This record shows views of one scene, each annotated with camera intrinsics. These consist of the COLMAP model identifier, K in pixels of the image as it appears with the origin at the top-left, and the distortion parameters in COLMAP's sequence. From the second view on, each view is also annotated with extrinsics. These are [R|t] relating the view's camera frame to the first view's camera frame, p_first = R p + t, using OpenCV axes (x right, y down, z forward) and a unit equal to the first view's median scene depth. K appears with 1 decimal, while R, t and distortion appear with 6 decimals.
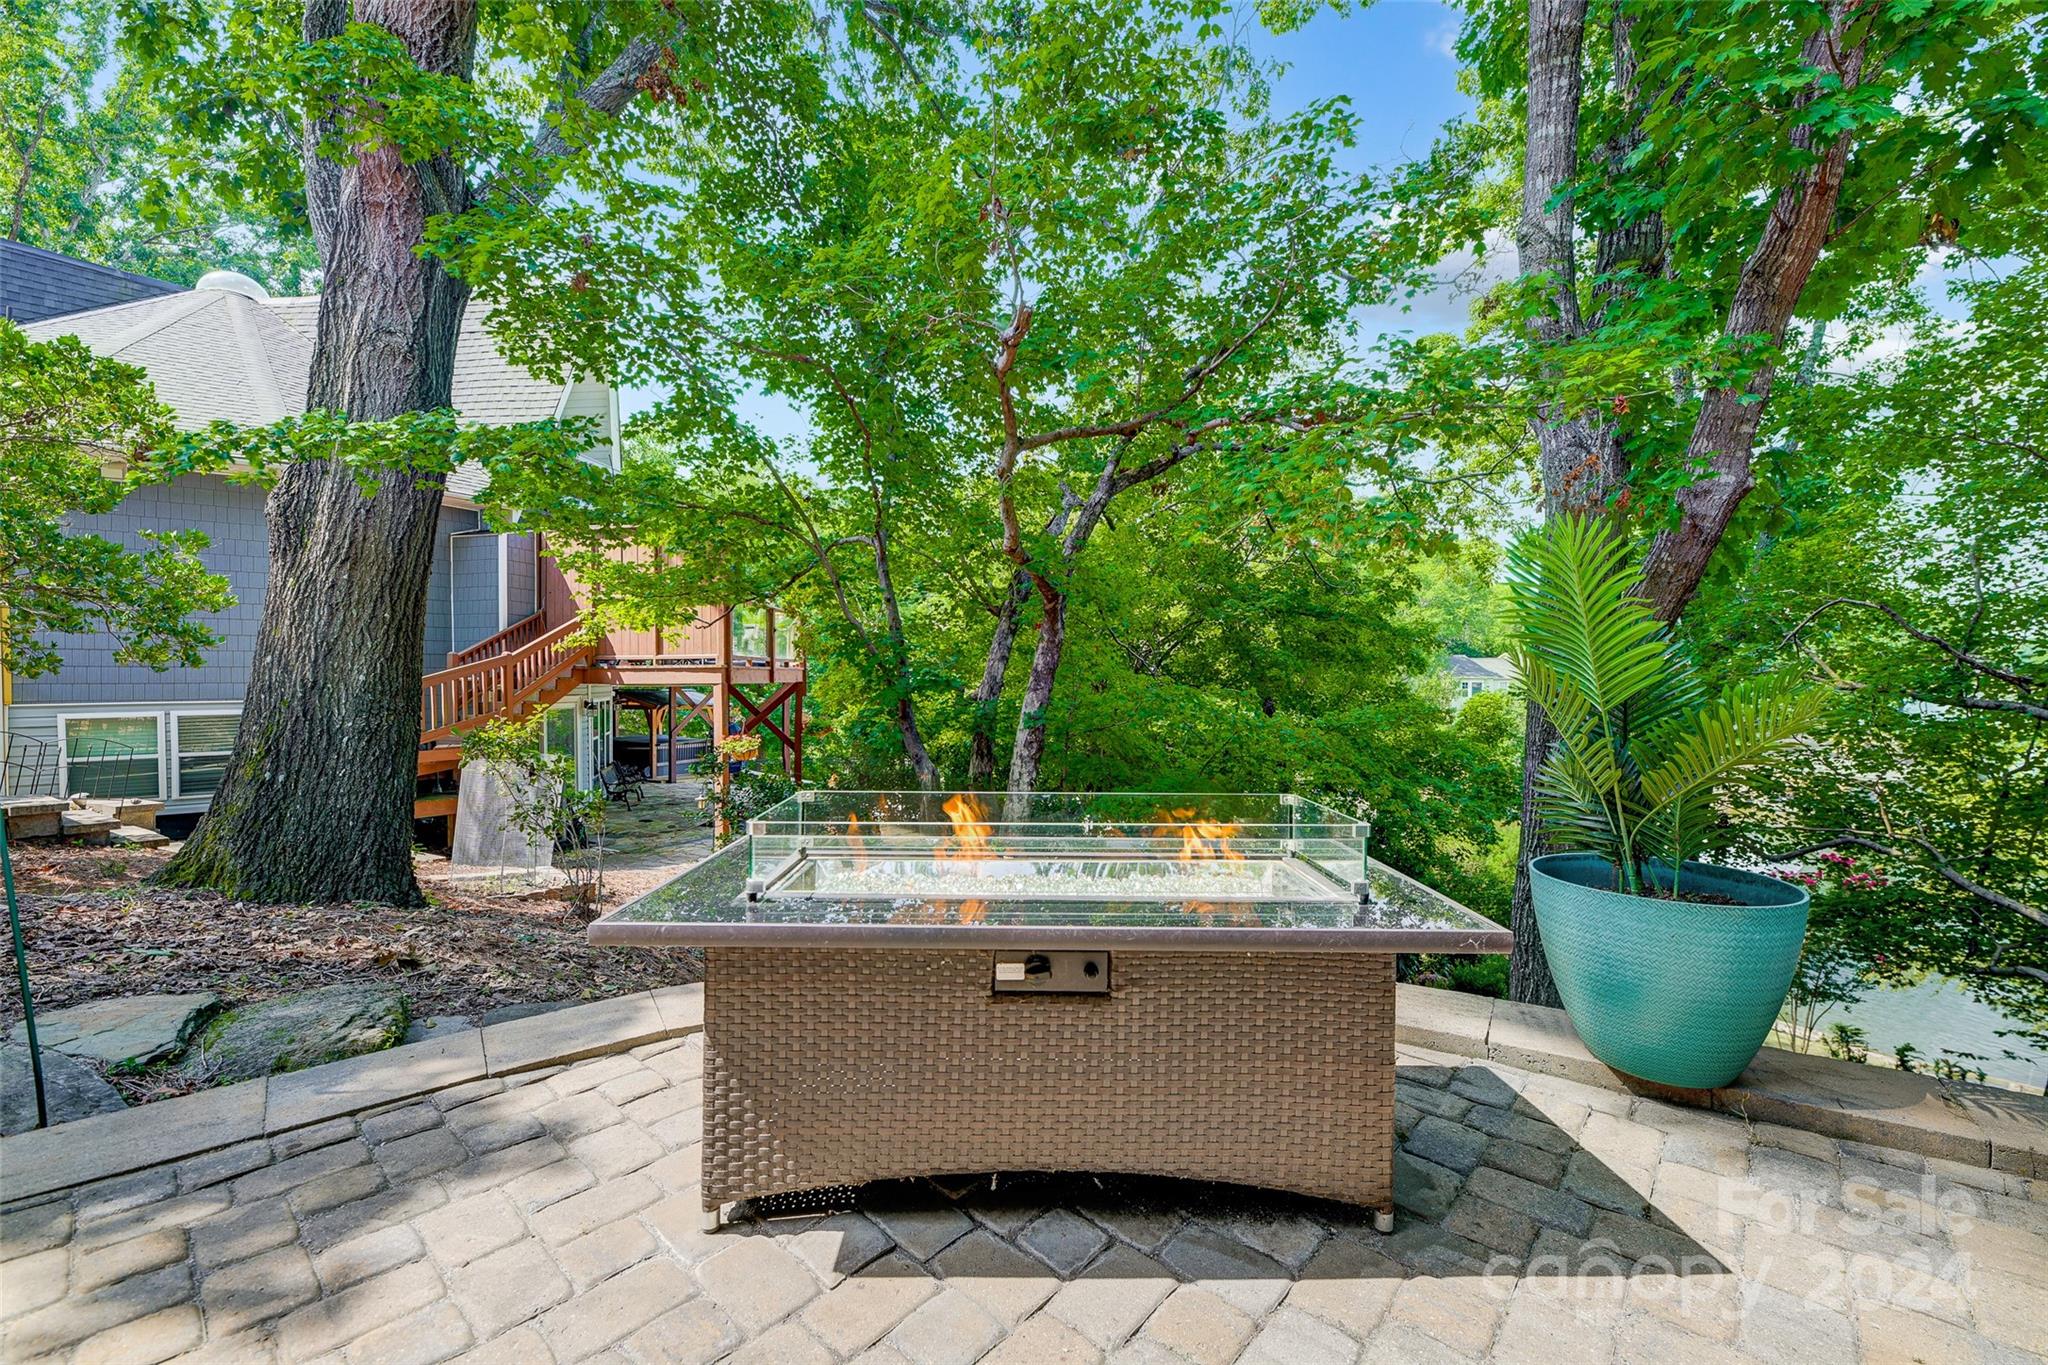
lens RADIAL K [[819.6, 0, 1029.3], [0, 819.6, 683.8], [0, 0, 1]] dist [0.004391, -0.000532]
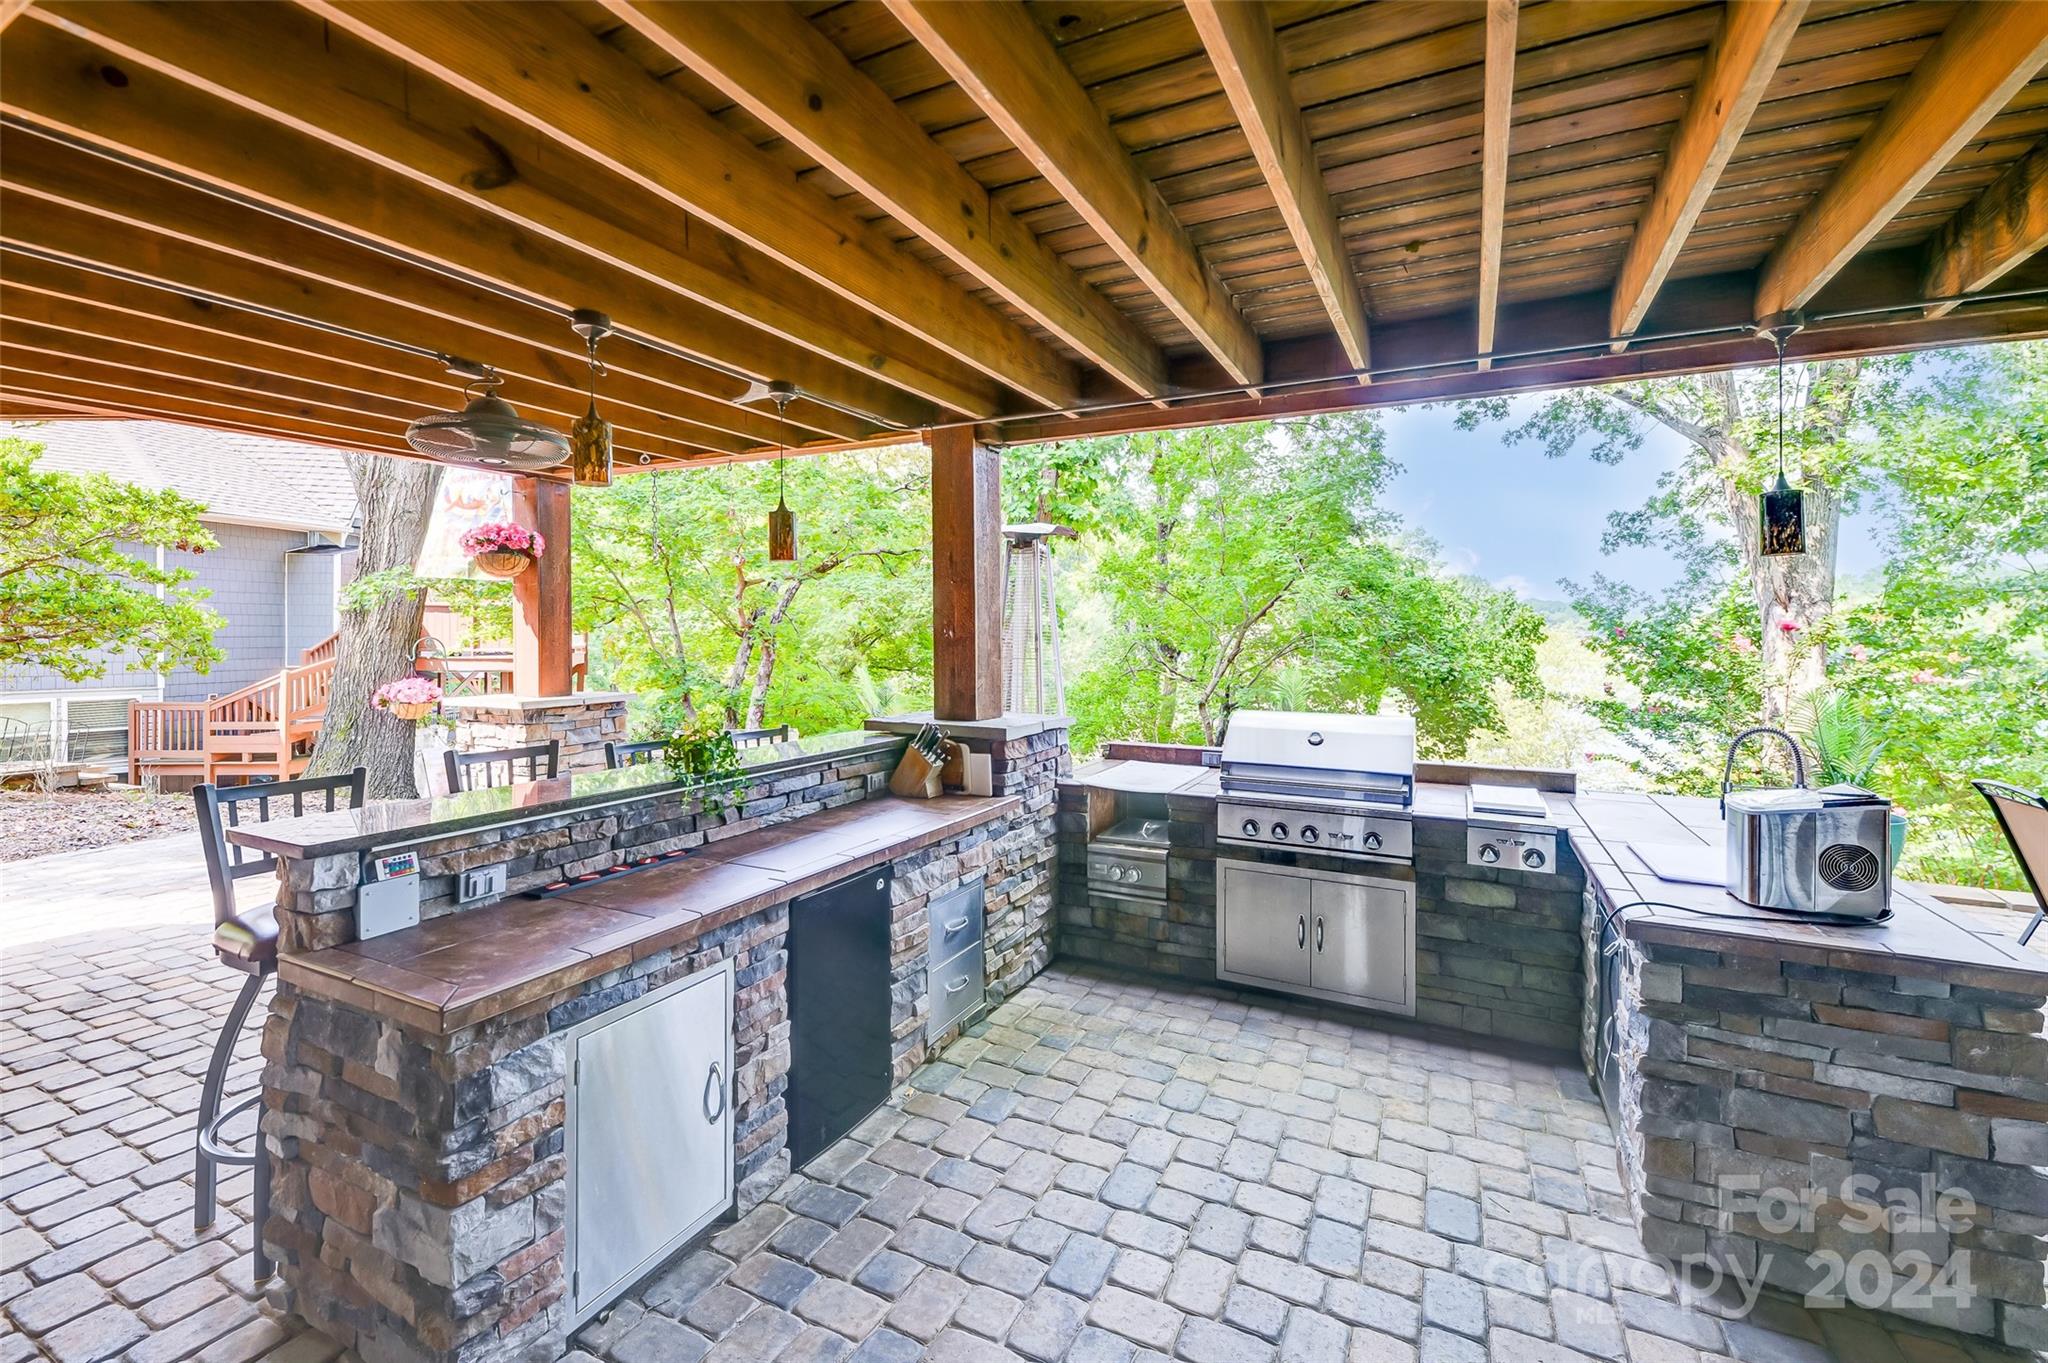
lens RADIAL K [[845.1, 0, 1051.7], [0, 845.1, 638.3], [0, 0, 1]] dist [0.009753, -0.000059]
pose [[0.953687, 0.007602, 0.300706, 0.059285], [-0.008755, 0.999959, 0.002487, -0.108097], [-0.300675, -0.005005, 0.953714, -1.065136]]
